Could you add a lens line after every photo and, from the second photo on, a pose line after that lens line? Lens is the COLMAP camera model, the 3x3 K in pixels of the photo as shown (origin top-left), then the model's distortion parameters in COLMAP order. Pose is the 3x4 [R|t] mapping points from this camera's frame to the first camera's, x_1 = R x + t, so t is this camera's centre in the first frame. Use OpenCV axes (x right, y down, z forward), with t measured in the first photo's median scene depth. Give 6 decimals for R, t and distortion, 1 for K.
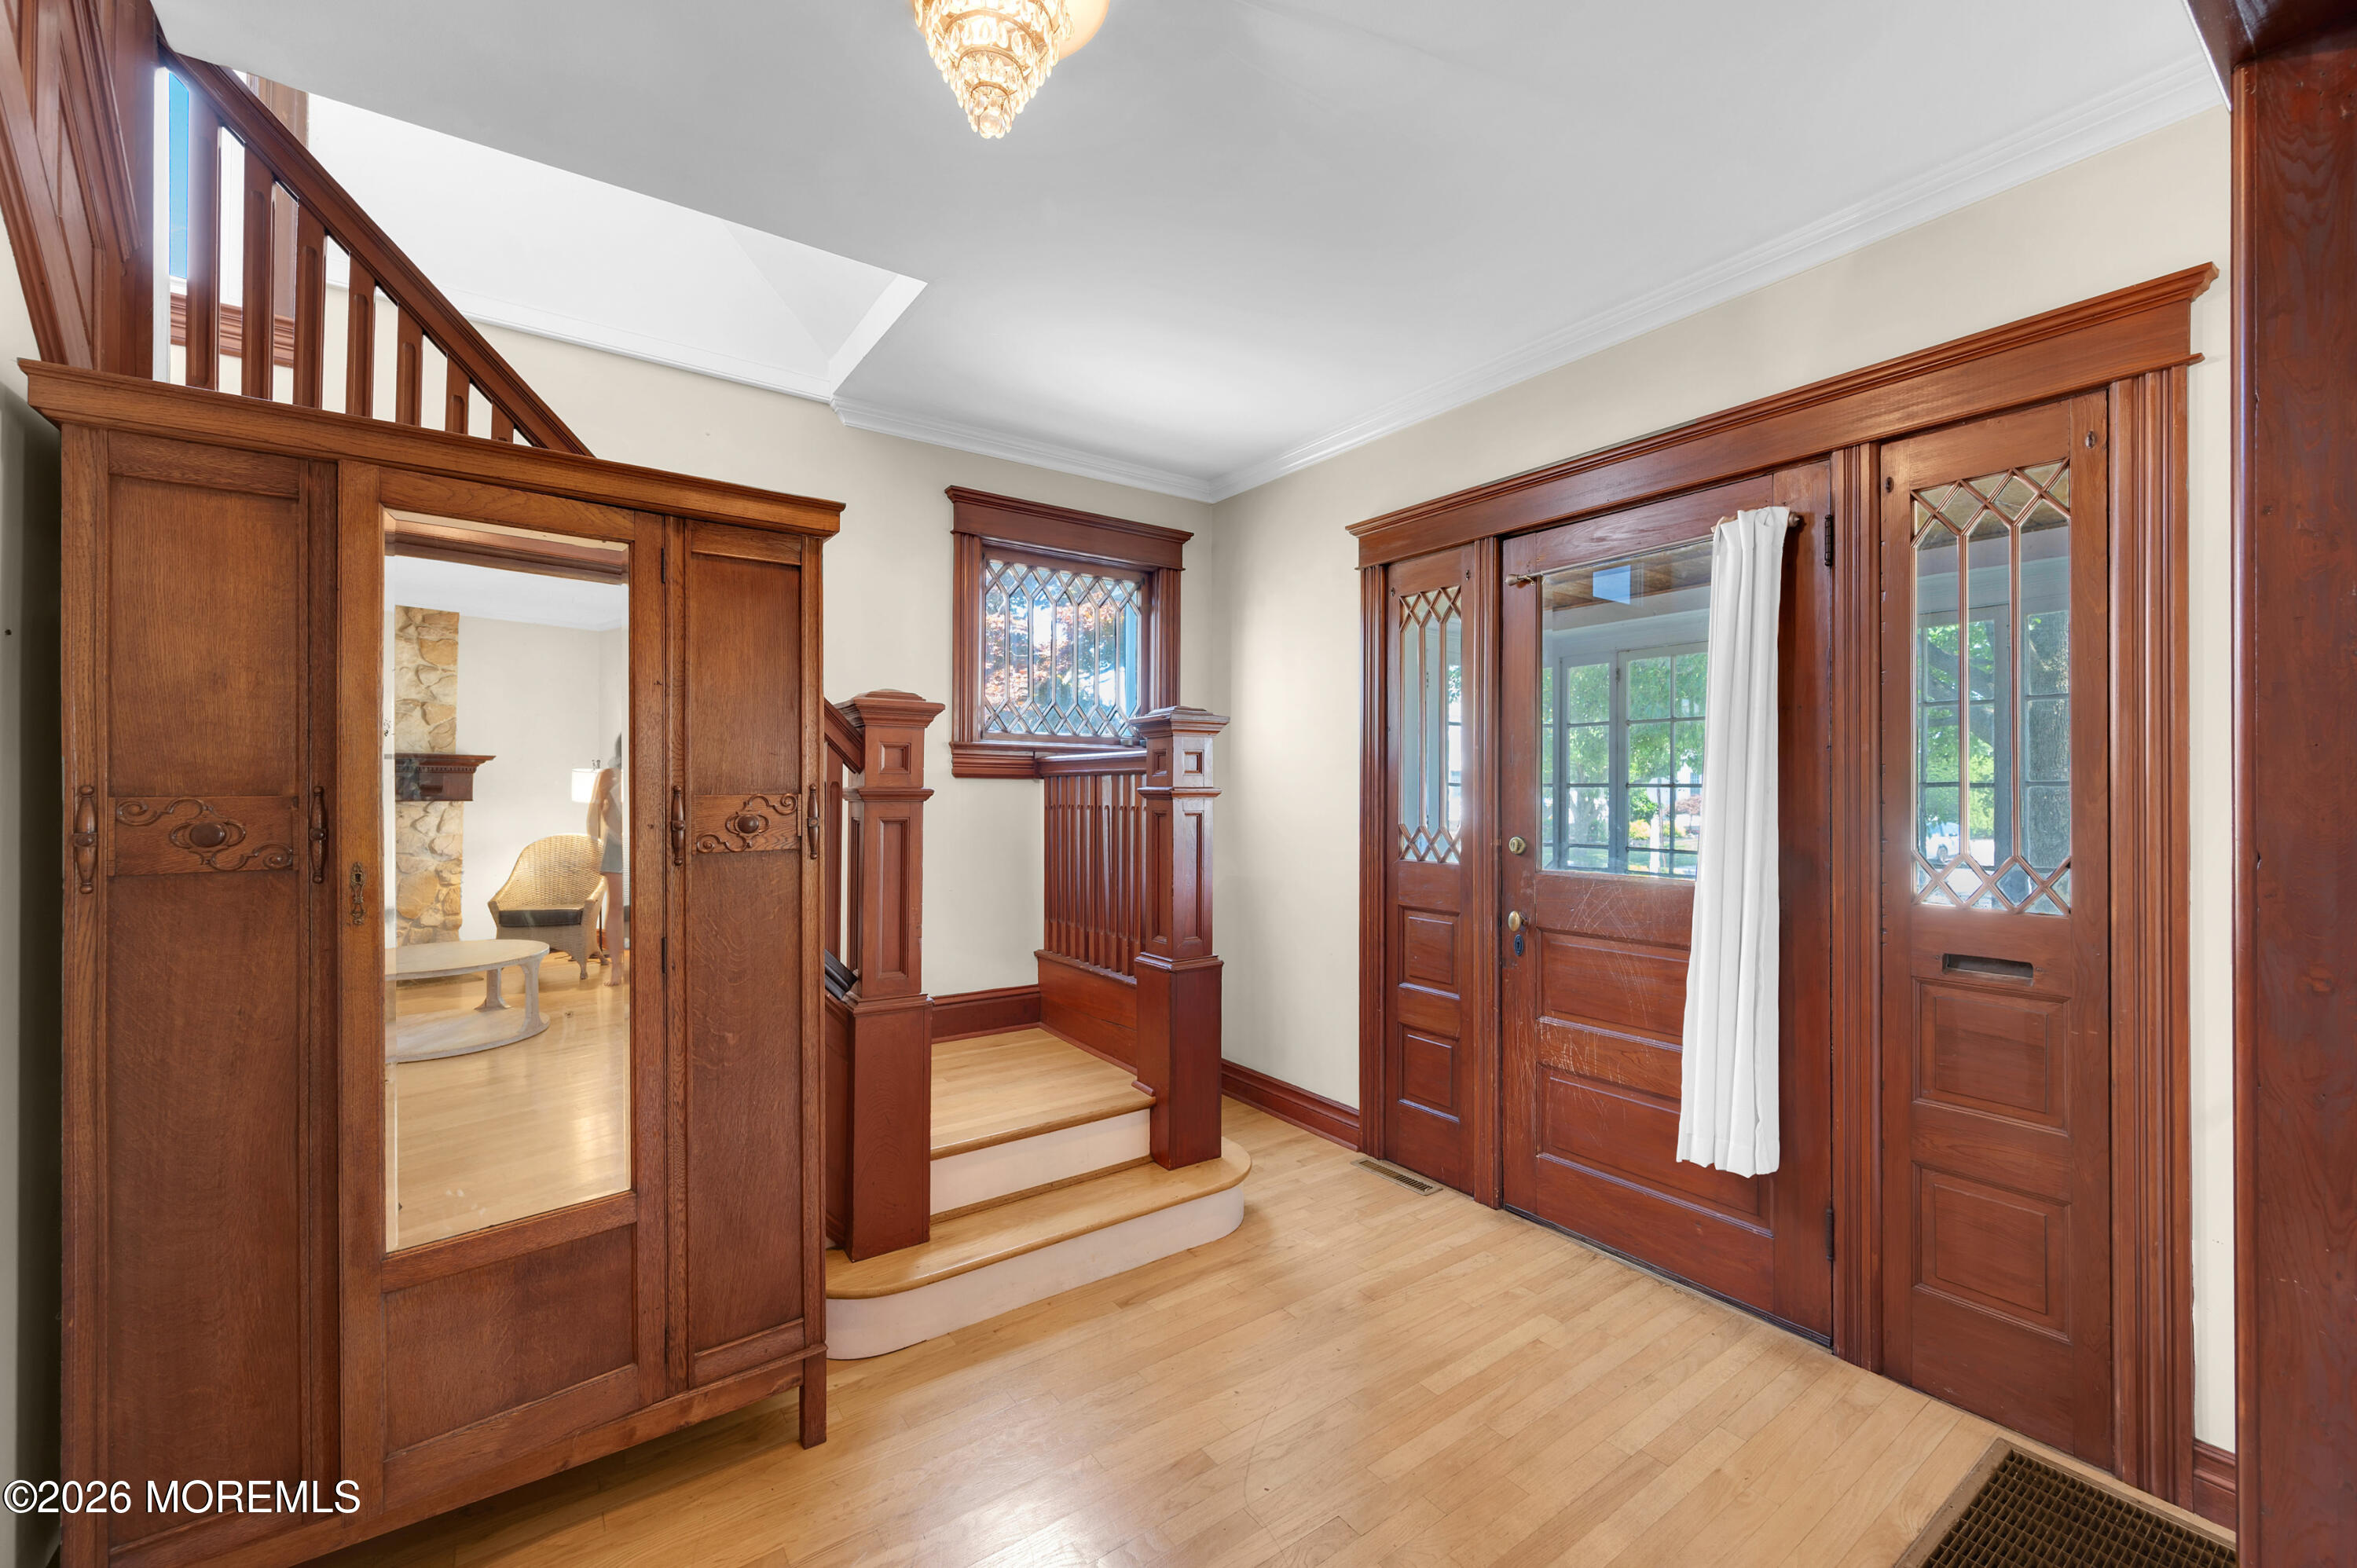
lens RADIAL K [[984.1, 0, 1180.0], [0, 984.1, 786.2], [0, 0, 1]] dist [0.001422, 0.000017]
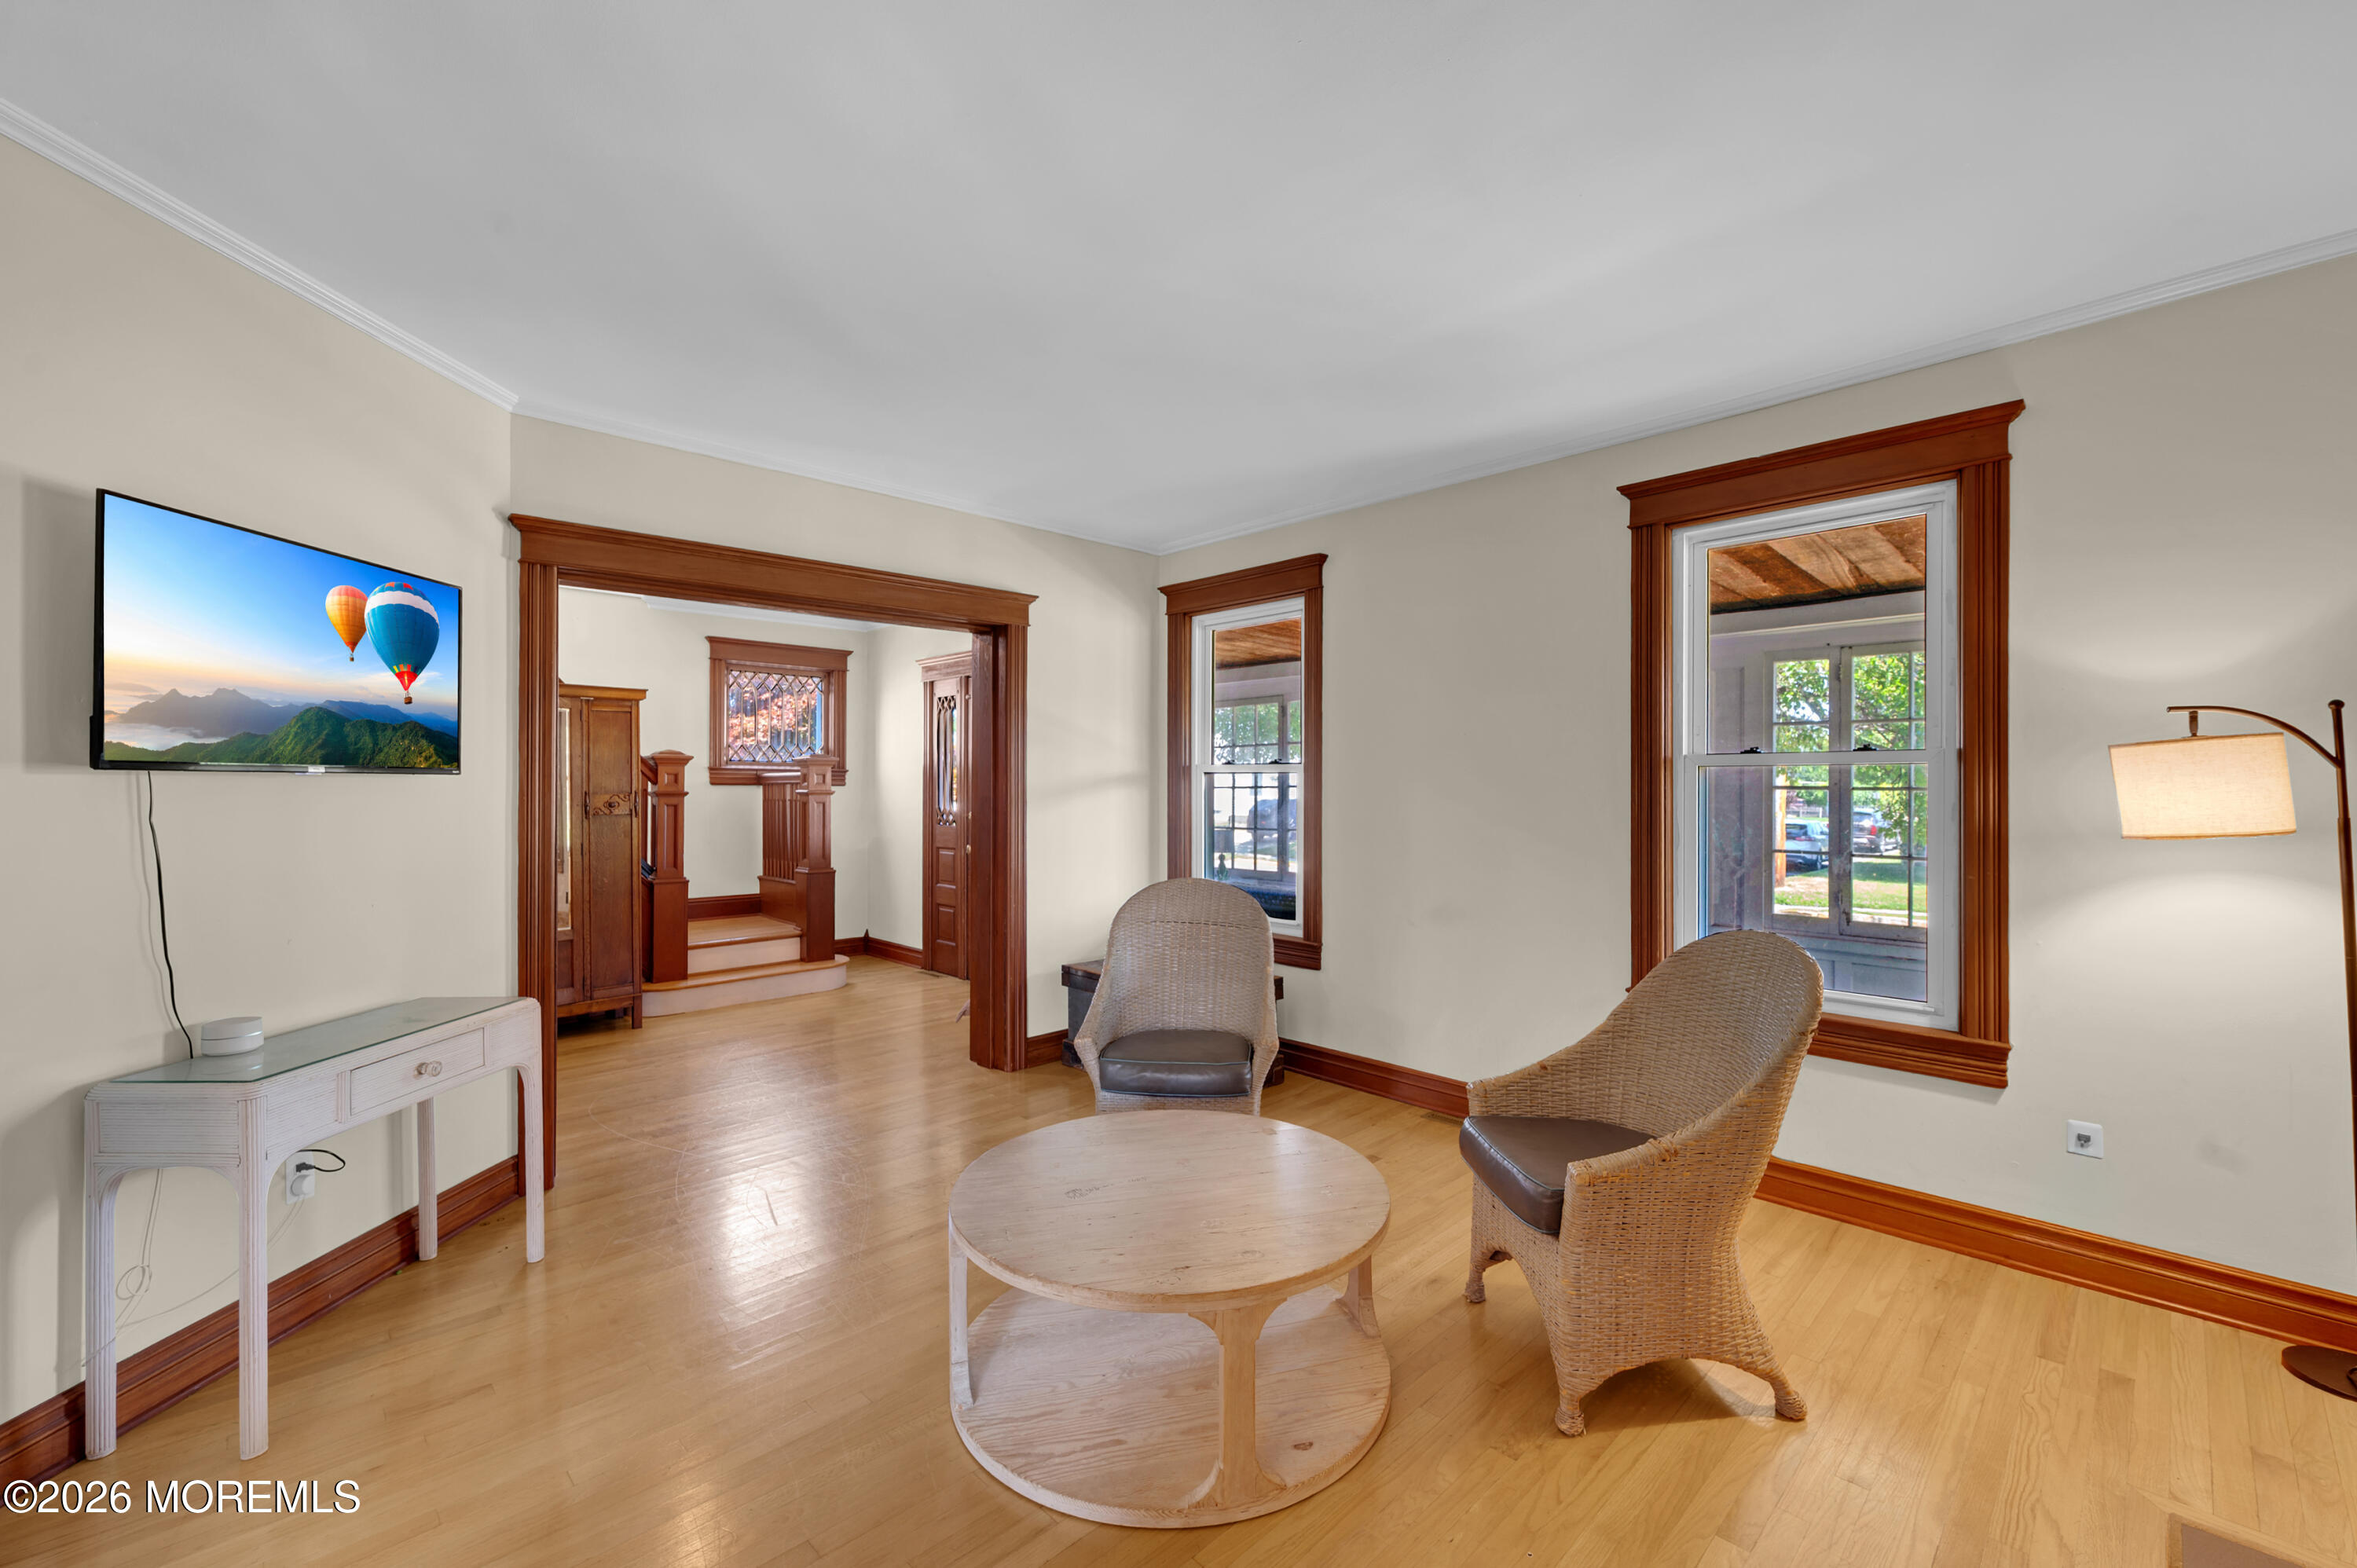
lens RADIAL K [[984.1, 0, 1175.2], [0, 984.1, 783.5], [0, 0, 1]] dist [0.001422, 0.000017]
pose [[0.987562, -0.001721, 0.157218, 0.530150], [0.001766, 0.999998, -0.000146, -0.014071], [-0.157218, 0.000422, 0.987564, -1.519543]]
